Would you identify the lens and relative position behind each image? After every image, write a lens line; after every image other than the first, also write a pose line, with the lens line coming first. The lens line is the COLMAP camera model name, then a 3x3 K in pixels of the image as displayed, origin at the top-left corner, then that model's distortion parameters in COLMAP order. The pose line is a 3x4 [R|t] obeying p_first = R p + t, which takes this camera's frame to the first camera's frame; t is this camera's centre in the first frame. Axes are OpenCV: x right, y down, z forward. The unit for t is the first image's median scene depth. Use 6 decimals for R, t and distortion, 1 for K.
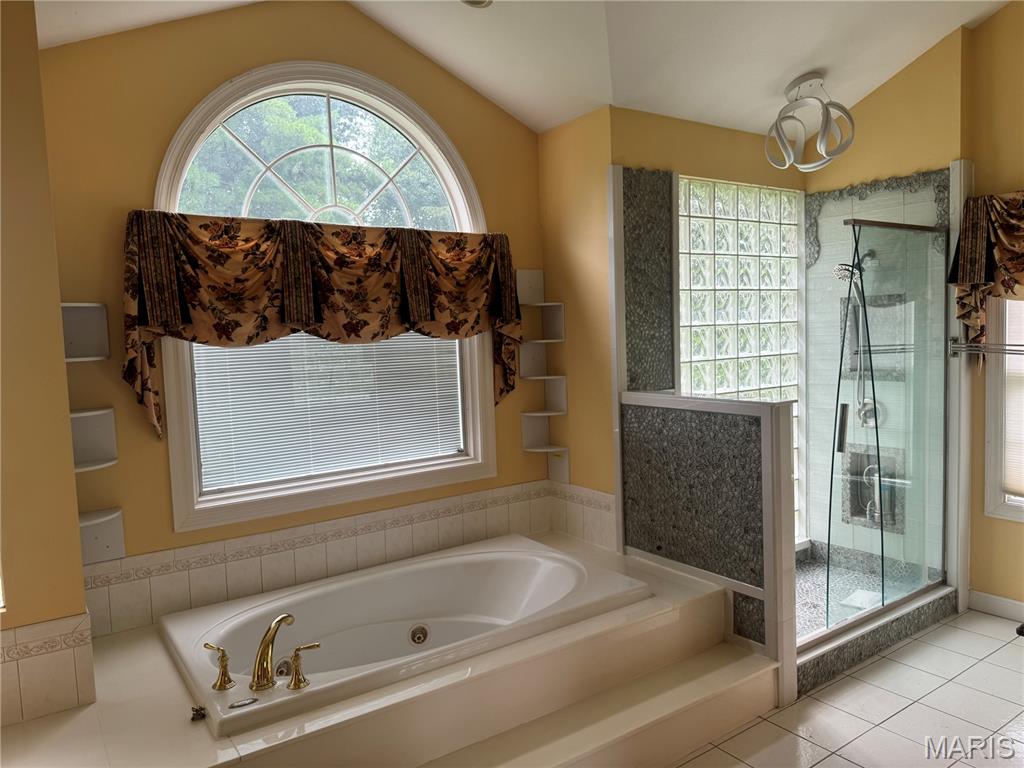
lens RADIAL K [[726.0, 0, 506.0], [0, 726.0, 385.9], [0, 0, 1]] dist [0.086066, -0.100055]
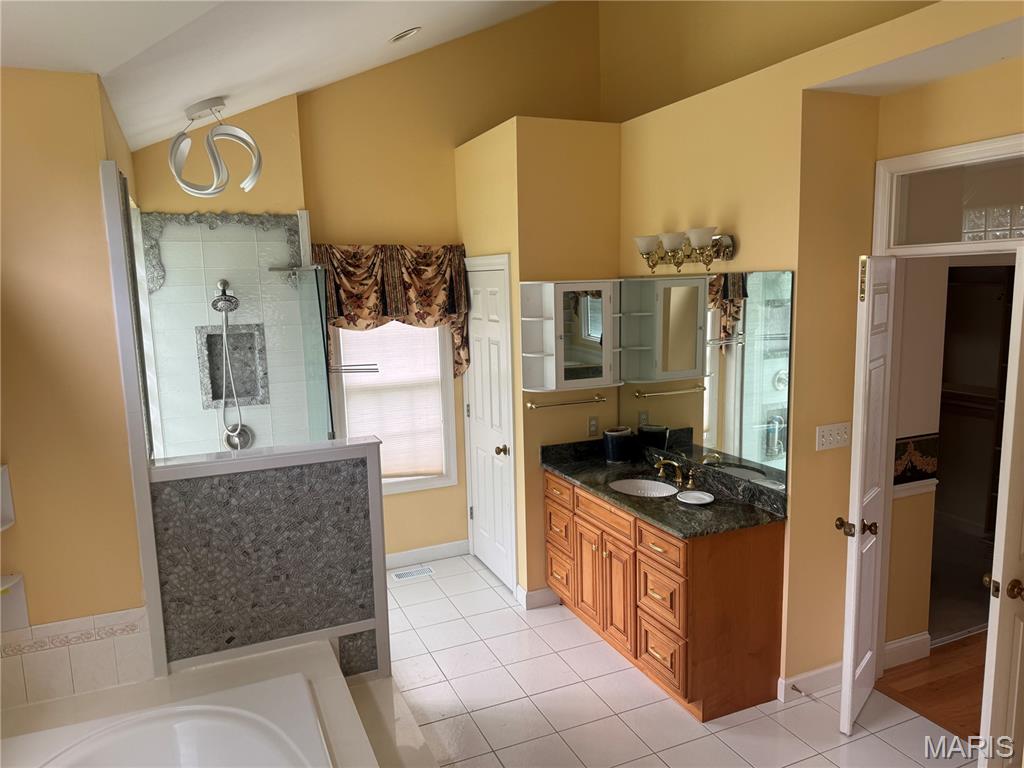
lens RADIAL K [[711.7, 0, 512.0], [0, 711.7, 409.4], [0, 0, 1]] dist [0.076557, -0.094927]
pose [[0.191760, -0.137534, 0.971757, -0.461830], [0.095150, 0.988074, 0.121067, -0.100738], [-0.976818, 0.069247, 0.202560, 0.470141]]
